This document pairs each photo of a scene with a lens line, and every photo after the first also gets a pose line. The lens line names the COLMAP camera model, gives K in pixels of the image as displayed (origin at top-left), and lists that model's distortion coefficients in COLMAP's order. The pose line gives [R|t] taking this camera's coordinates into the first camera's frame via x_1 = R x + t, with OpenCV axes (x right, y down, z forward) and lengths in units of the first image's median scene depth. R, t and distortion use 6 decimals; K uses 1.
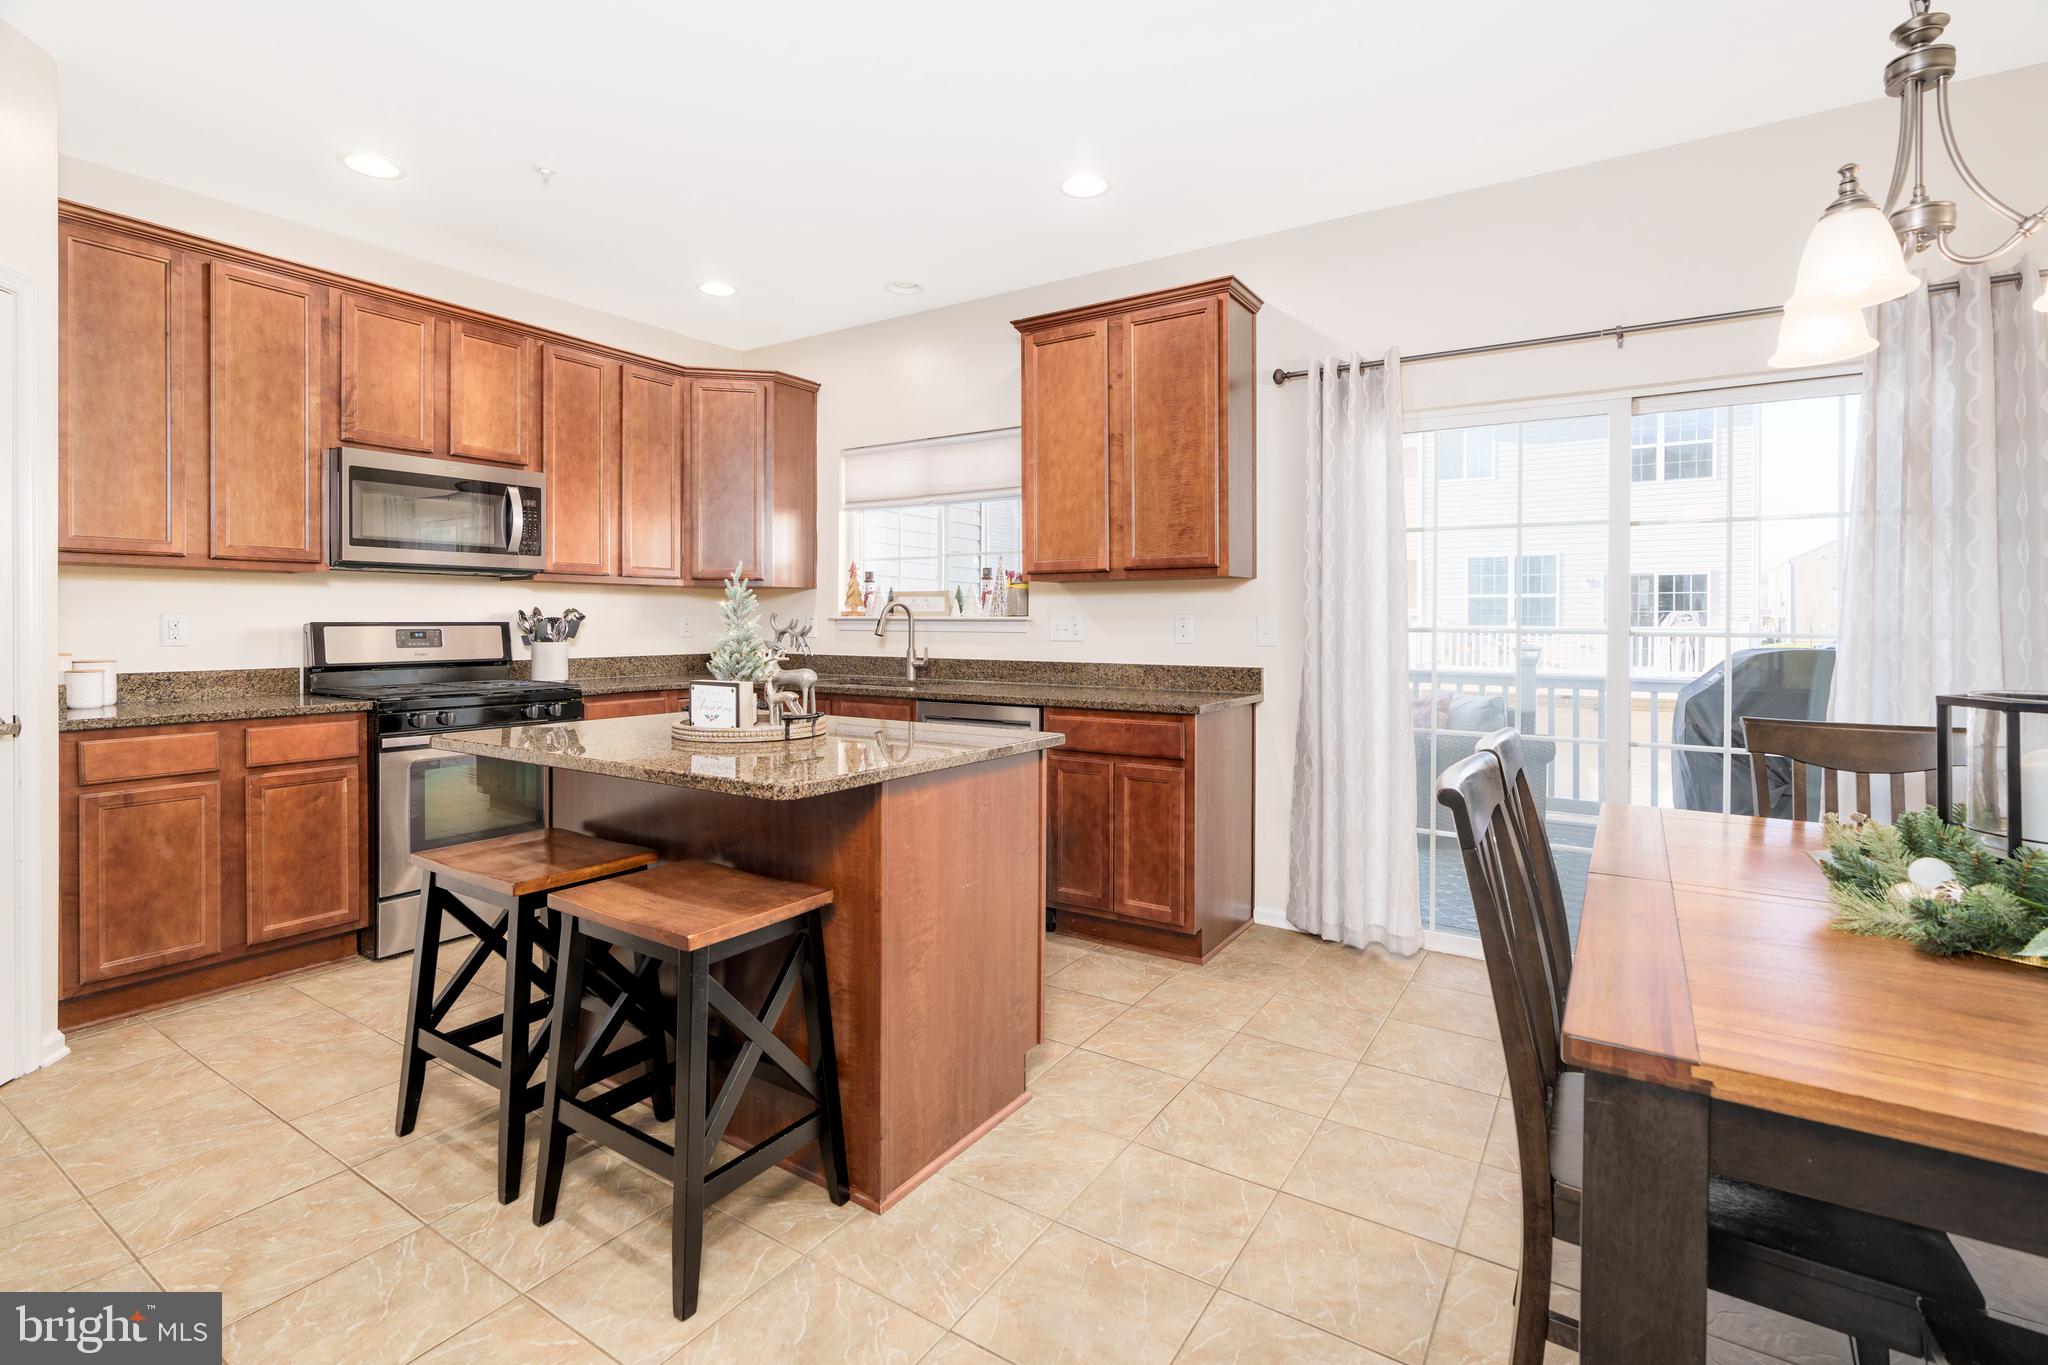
lens RADIAL K [[945.5, 0, 1023.8], [0, 945.5, 621.8], [0, 0, 1]] dist [-0.000006, 0.000370]
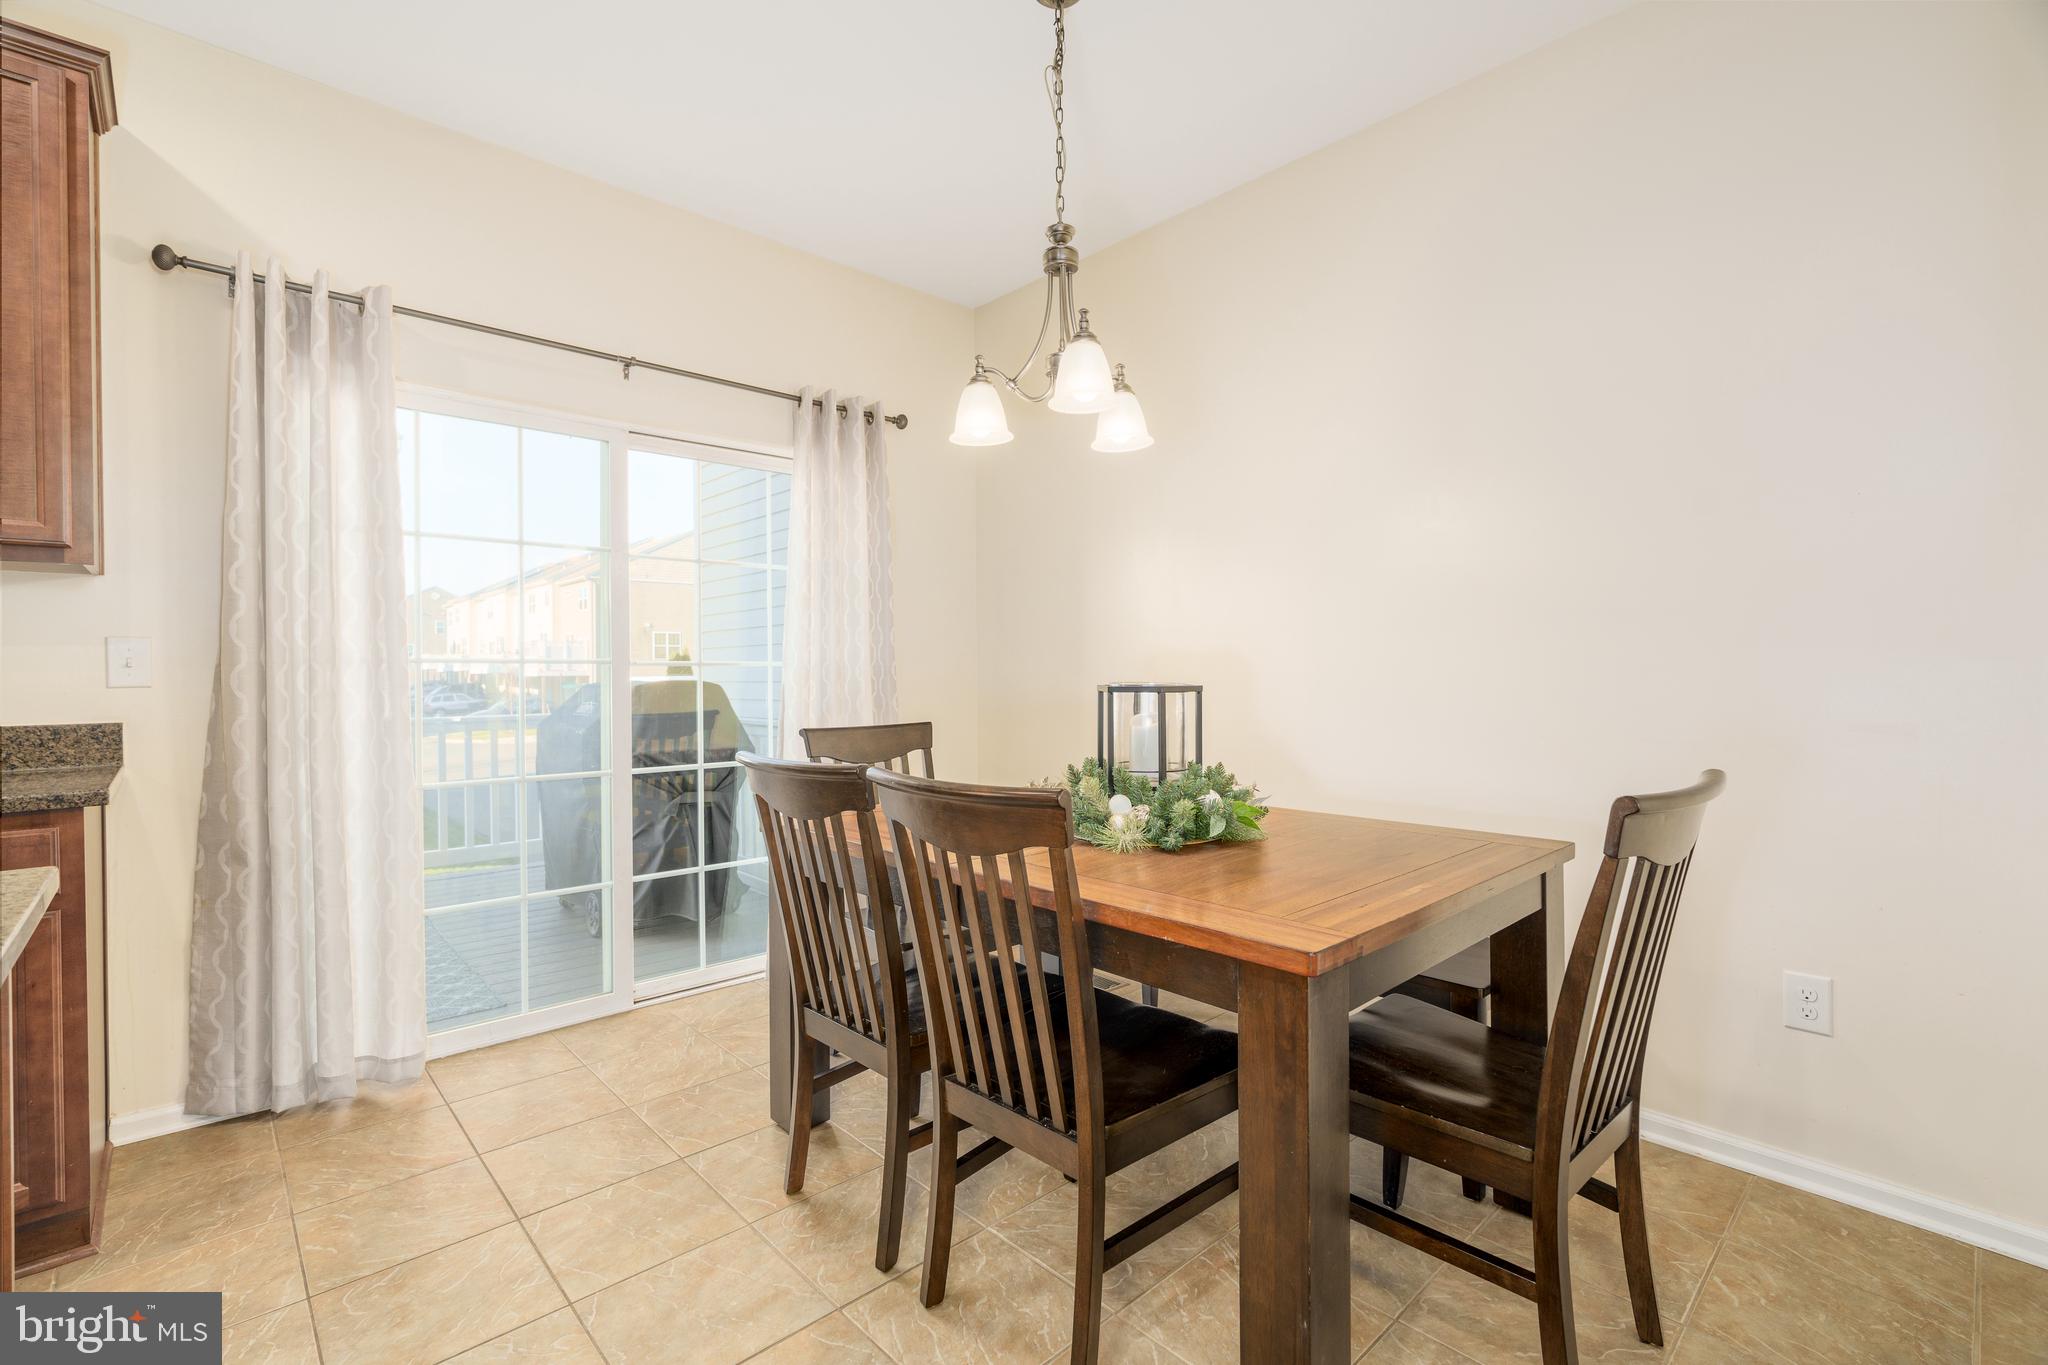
lens RADIAL K [[934.0, 0, 1014.5], [0, 934.0, 667.8], [0, 0, 1]] dist [-0.000911, 0.010216]
pose [[0.257994, -0.005833, 0.966129, -0.209212], [0.007975, 0.999961, 0.003907, 0.016731], [-0.966114, 0.006697, 0.258030, 0.322157]]
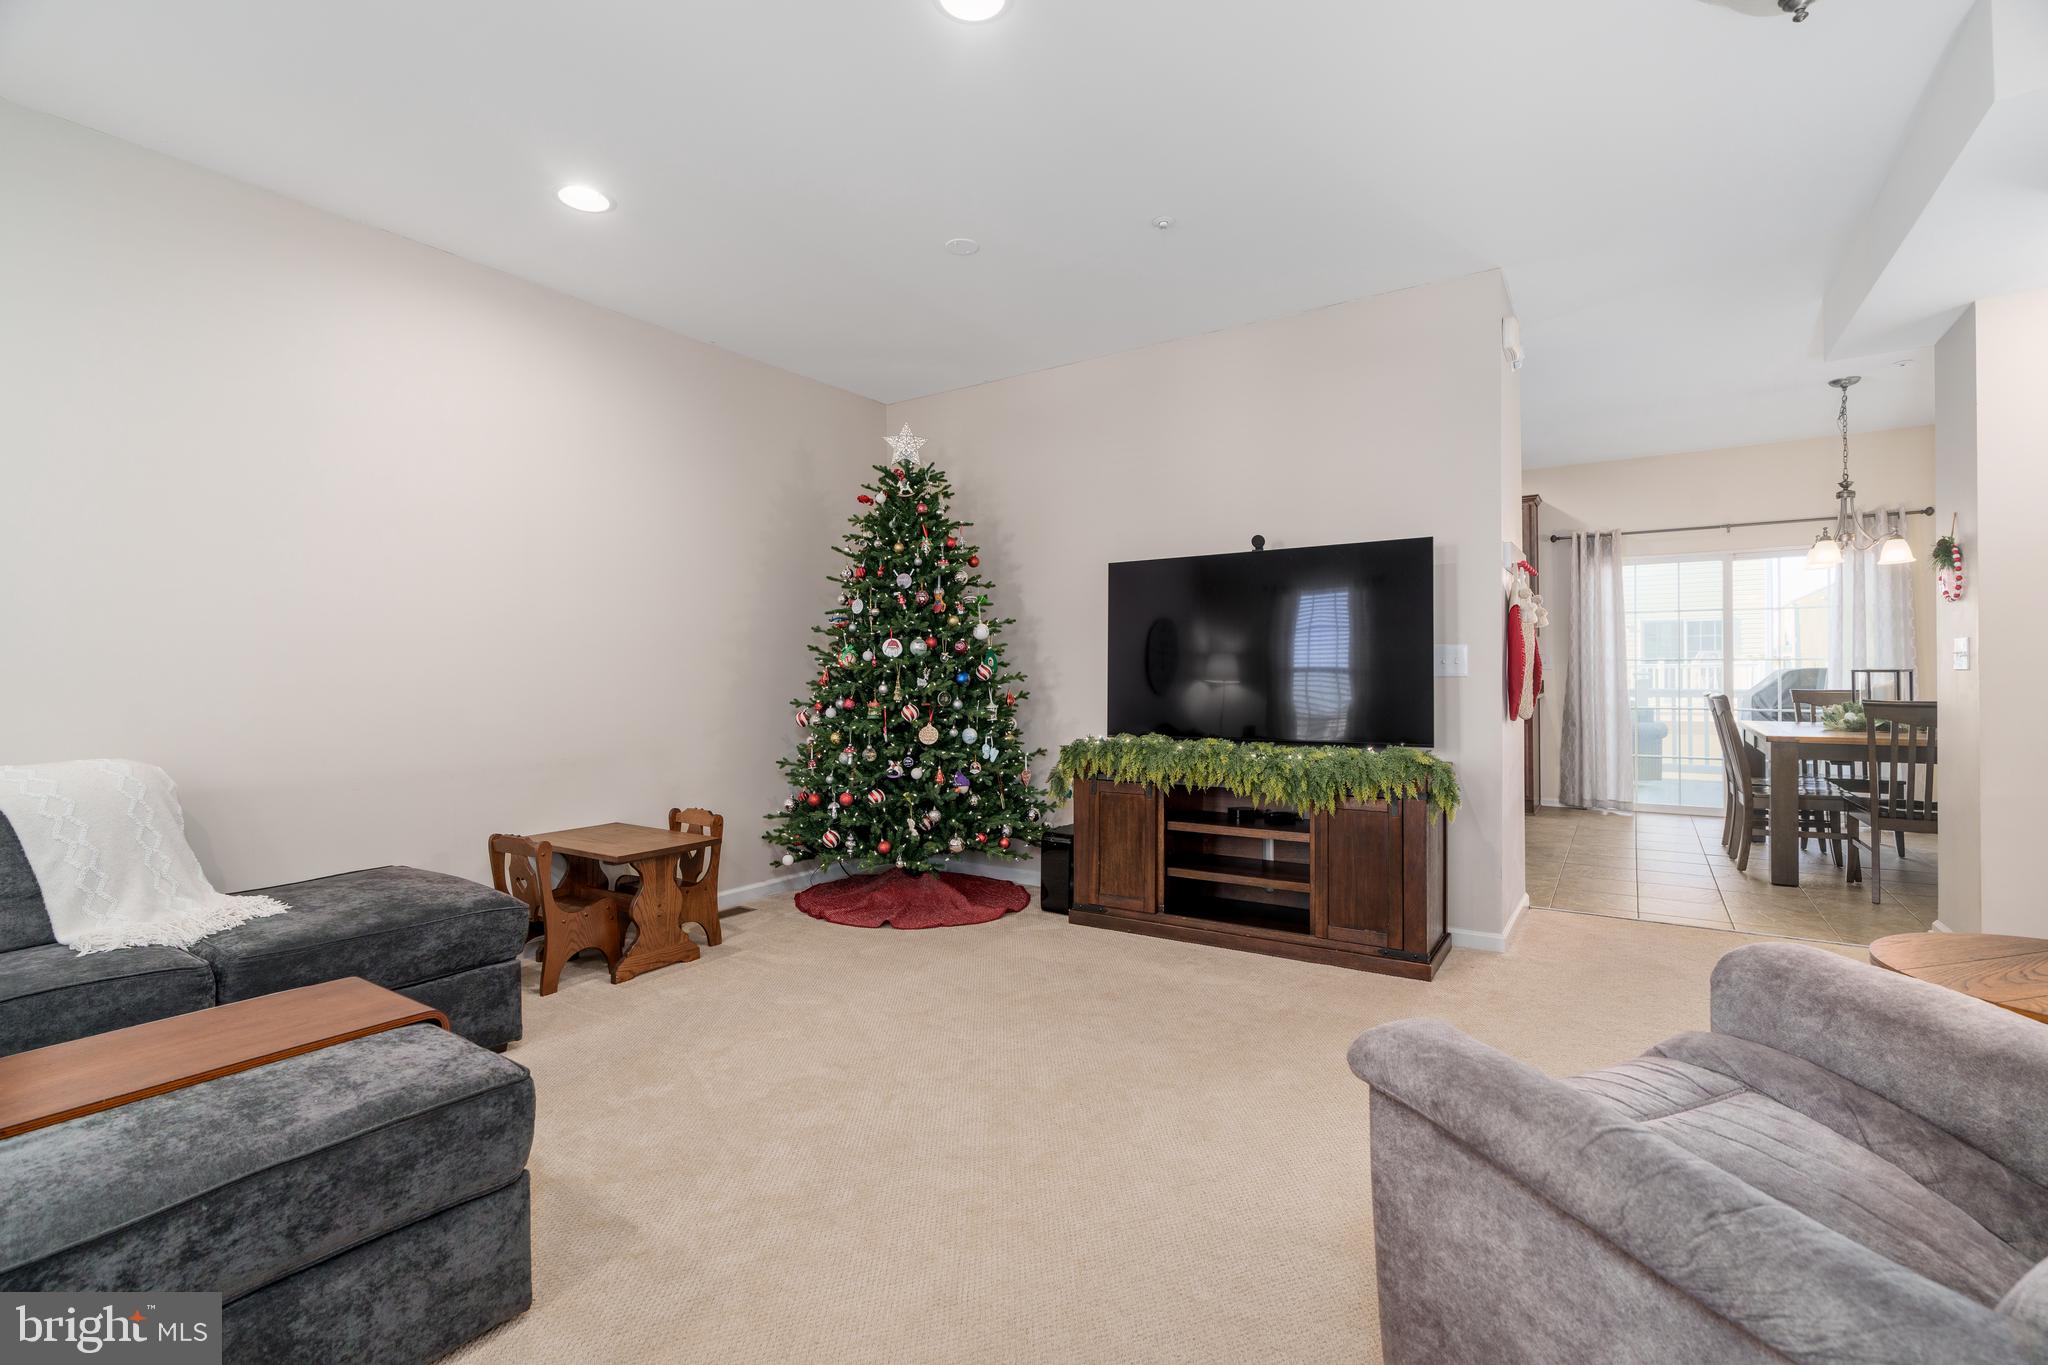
lens RADIAL K [[929.7, 0, 1026.9], [0, 929.7, 655.4], [0, 0, 1]] dist [-0.001018, -0.000237]
pose [[0.999978, -0.000958, -0.006536, -0.944600], [0.000840, 0.999835, -0.018173, 0.036385], [0.006553, 0.018167, 0.999813, -1.120862]]
